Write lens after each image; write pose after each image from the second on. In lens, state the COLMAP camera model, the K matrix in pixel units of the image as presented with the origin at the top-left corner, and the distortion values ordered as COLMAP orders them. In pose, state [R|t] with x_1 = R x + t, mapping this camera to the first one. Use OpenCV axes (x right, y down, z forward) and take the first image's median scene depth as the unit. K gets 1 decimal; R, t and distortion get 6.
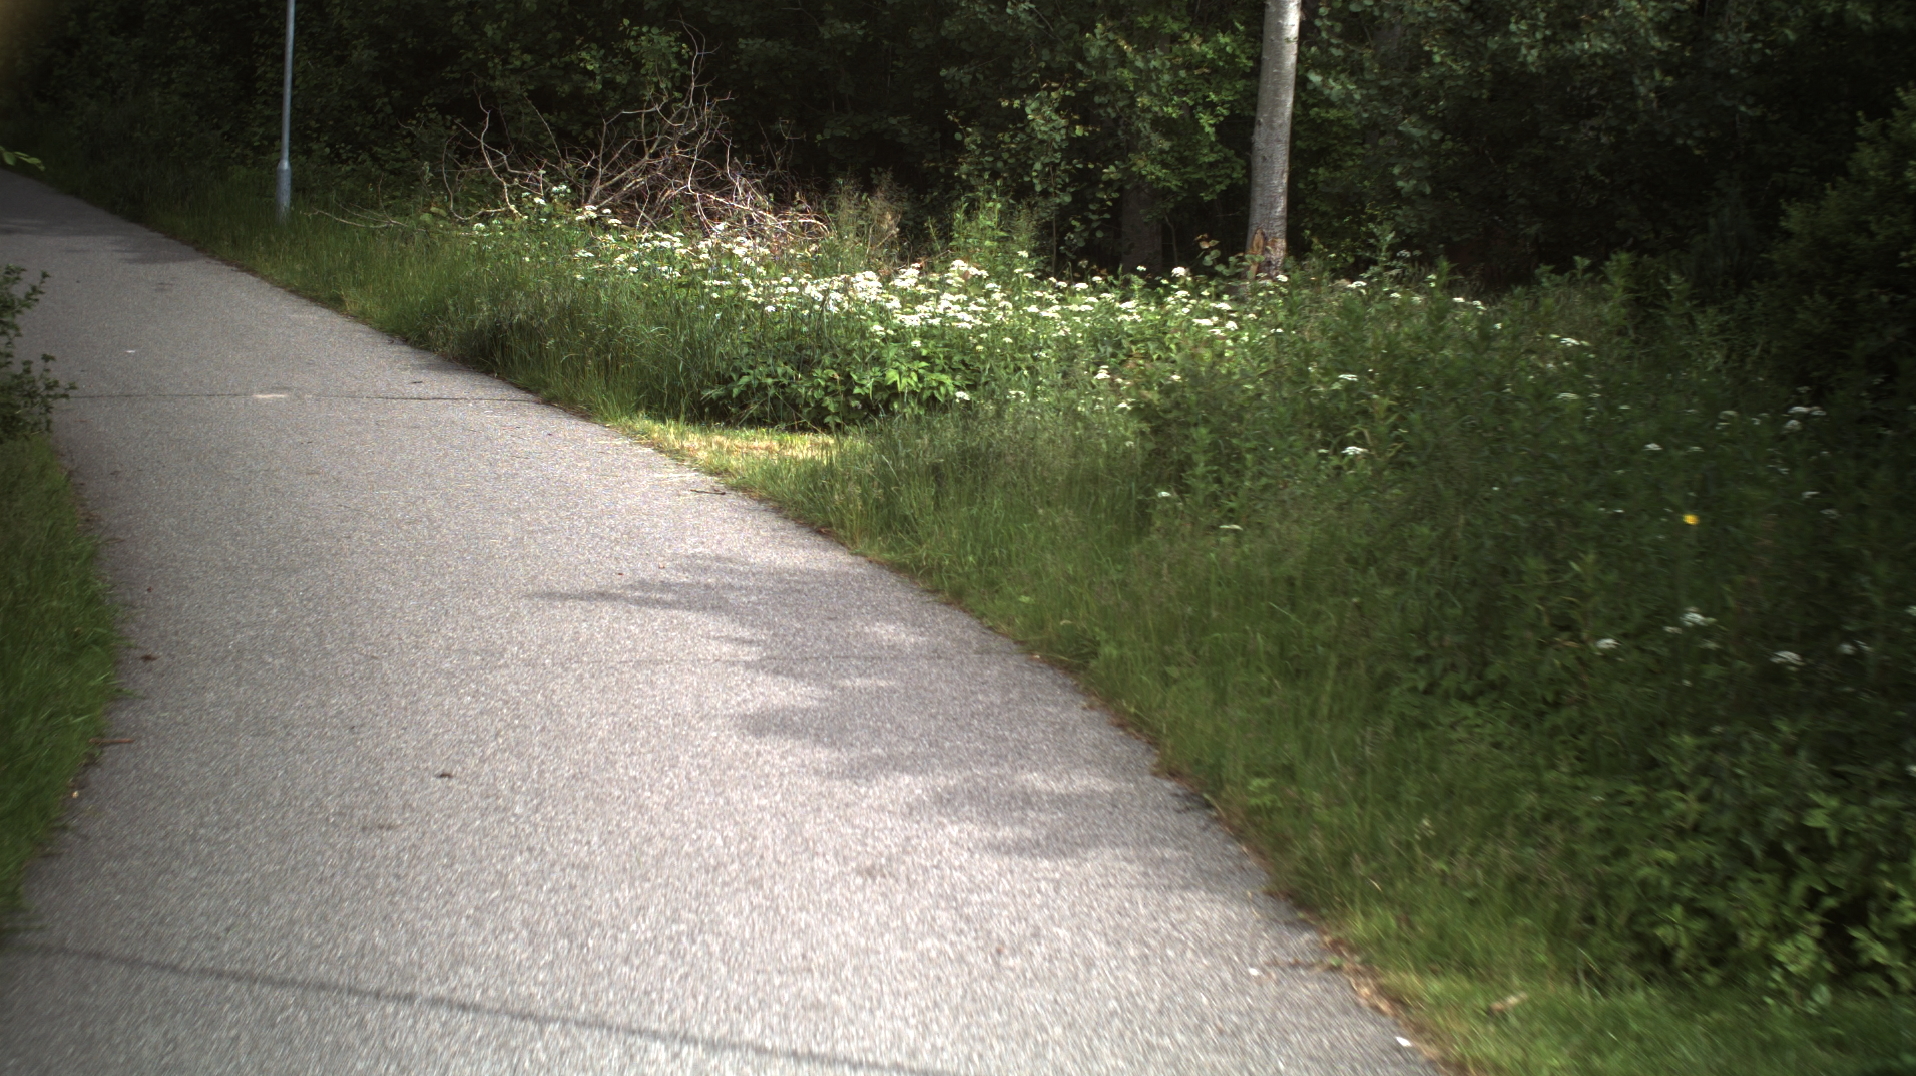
lens RADIAL K [[3302.2, 0, 958.0], [0, 3302.2, 538.0], [0, 0, 1]] dist [-0.312528, 0.461623]
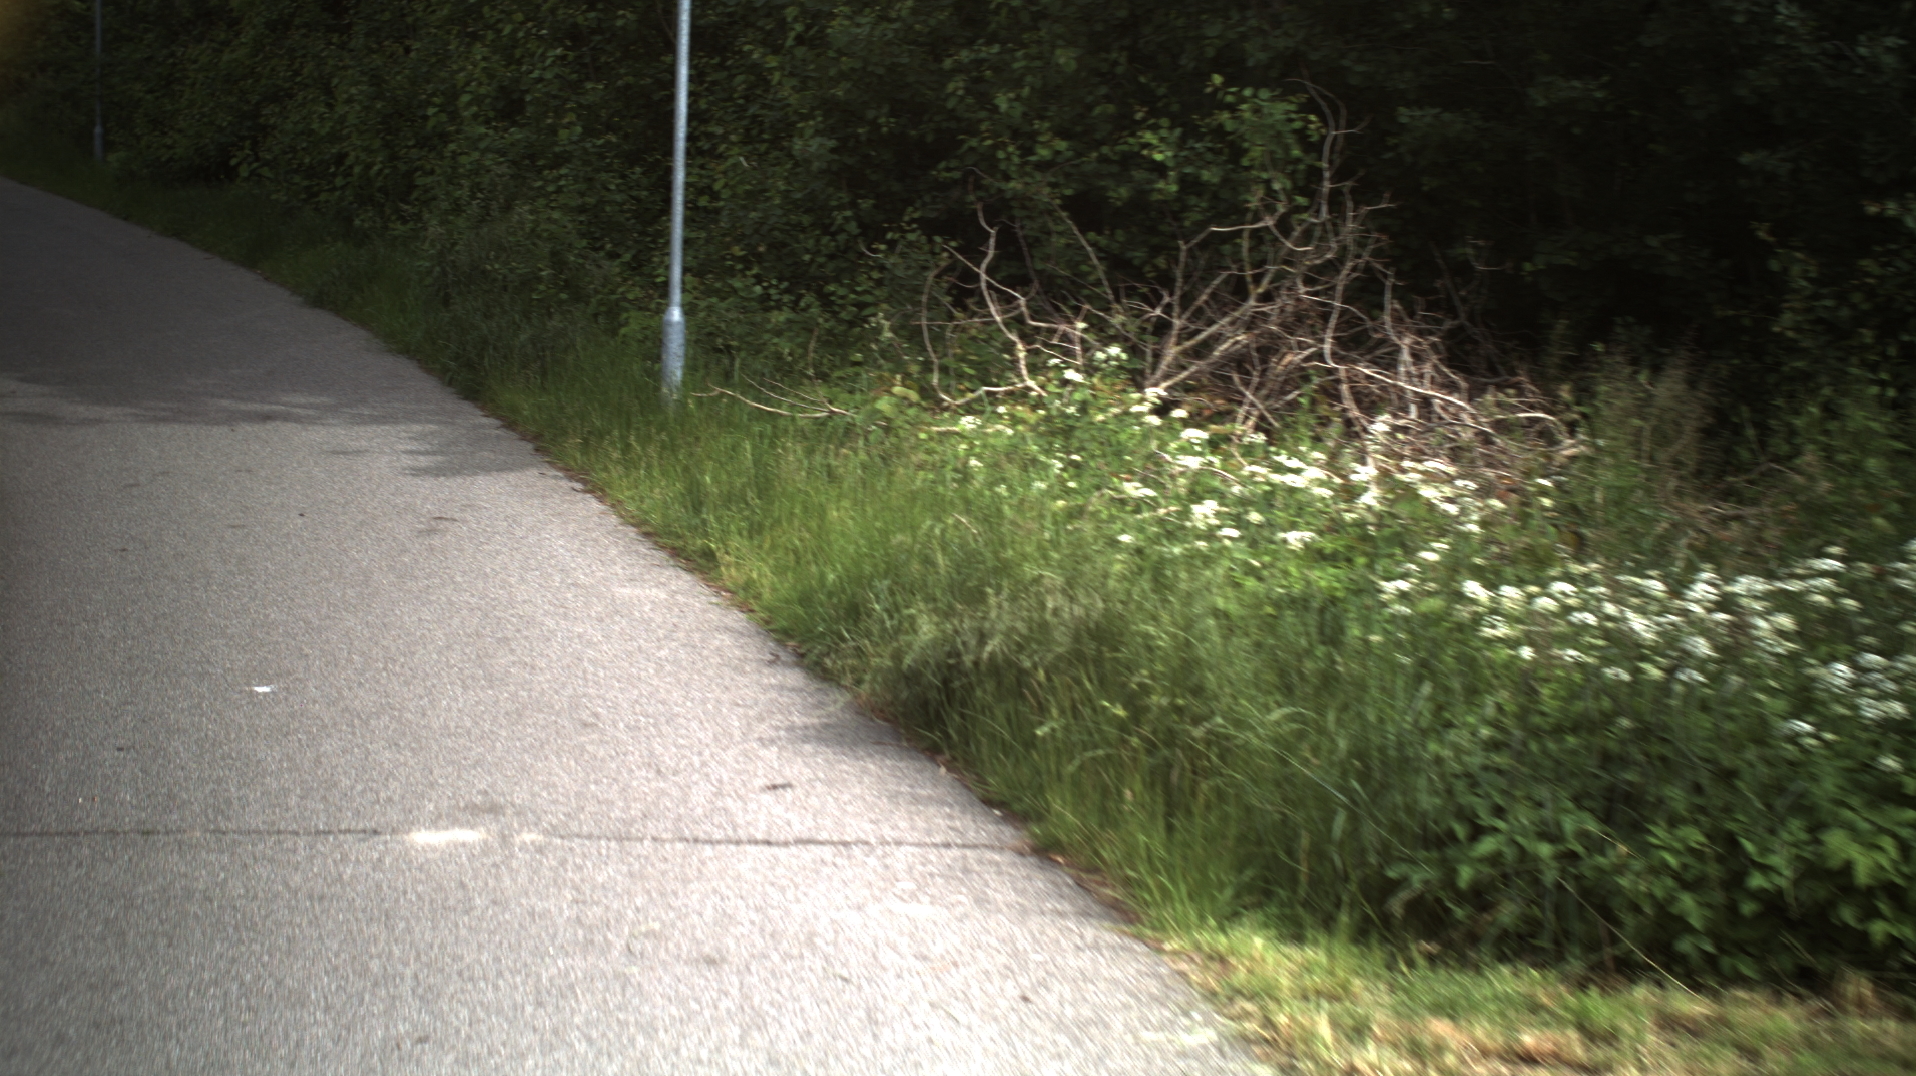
lens RADIAL K [[3302.2, 0, 958.0], [0, 3302.2, 538.0], [0, 0, 1]] dist [-0.312528, 0.461623]
pose [[0.983496, -0.000695, -0.180931, -0.042312], [-0.006091, 0.999299, -0.036950, -0.054765], [0.180830, 0.037442, 0.982801, 0.433590]]
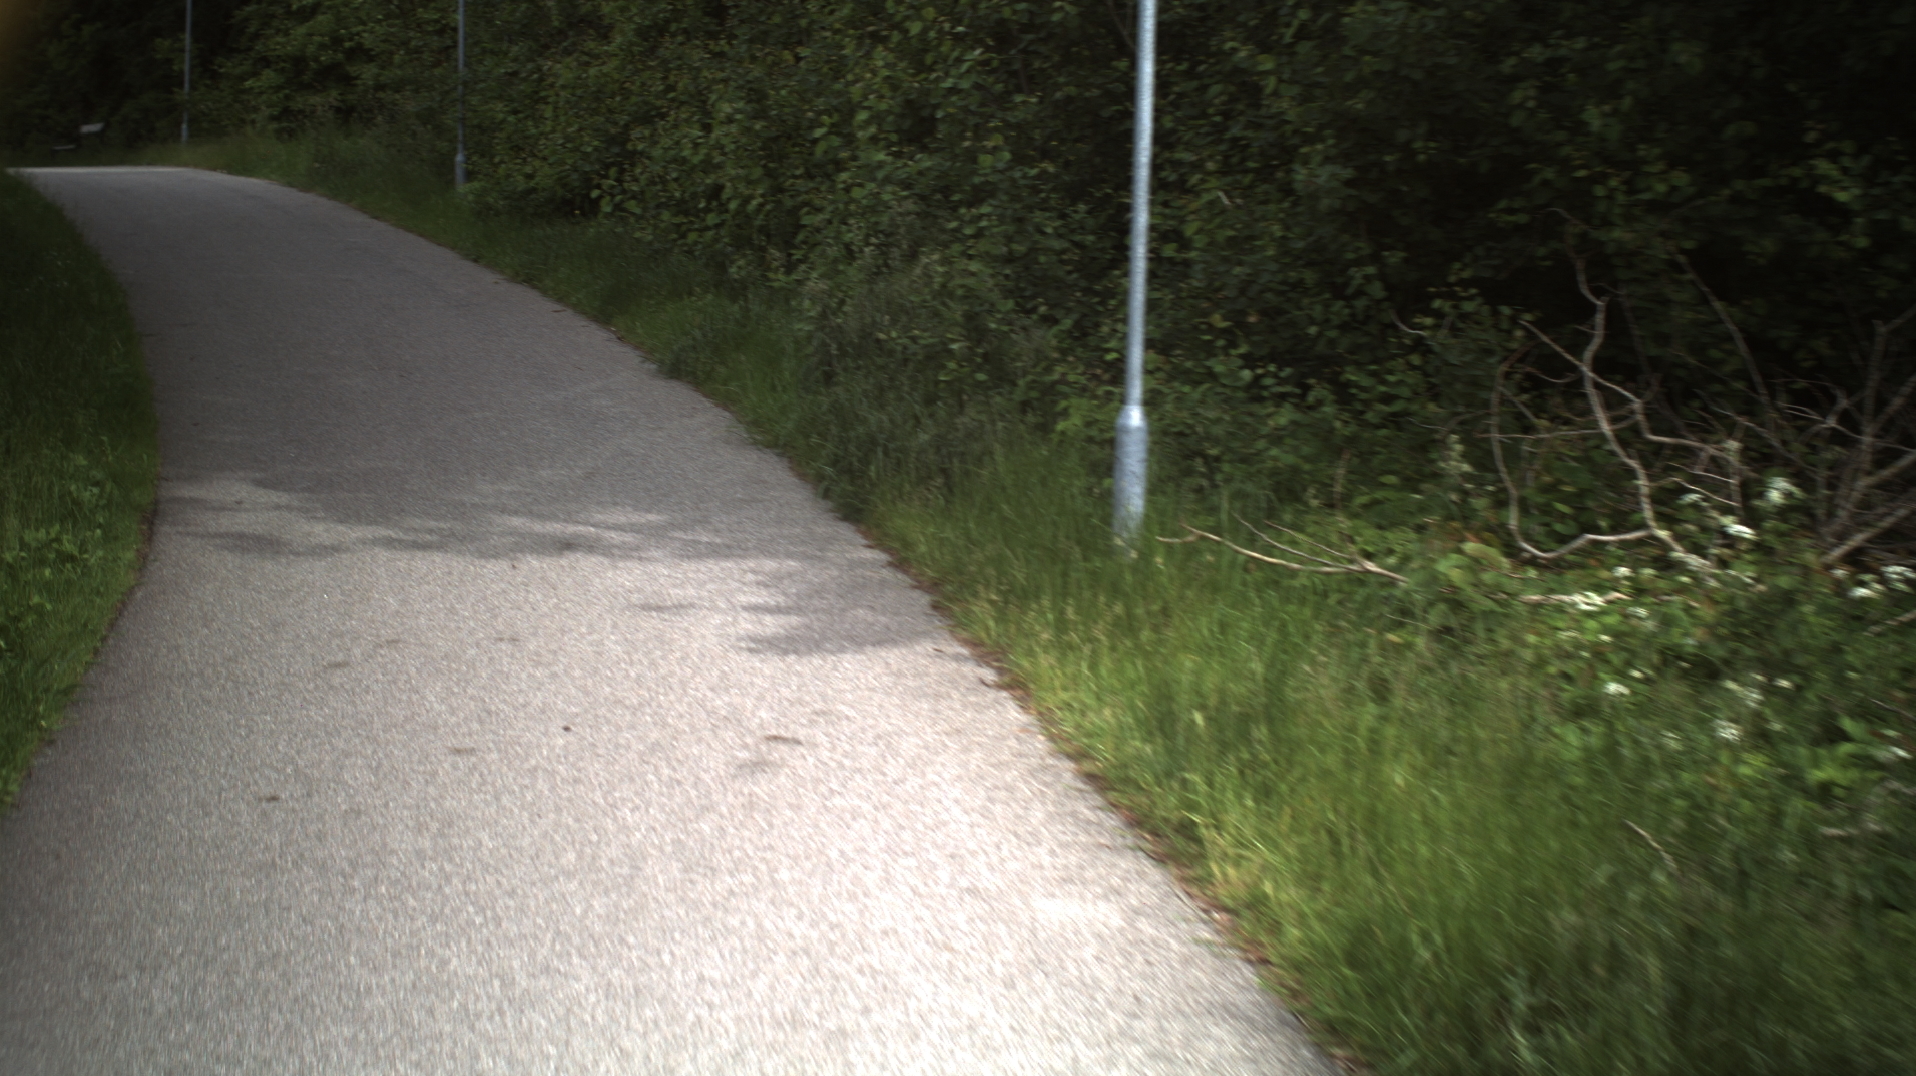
lens RADIAL K [[3302.2, 0, 958.0], [0, 3302.2, 538.0], [0, 0, 1]] dist [-0.312528, 0.461623]
pose [[0.950583, 0.008737, -0.310346, -0.102452], [-0.024088, 0.998666, -0.045665, -0.087722], [0.309533, 0.050884, 0.949526, 0.642366]]
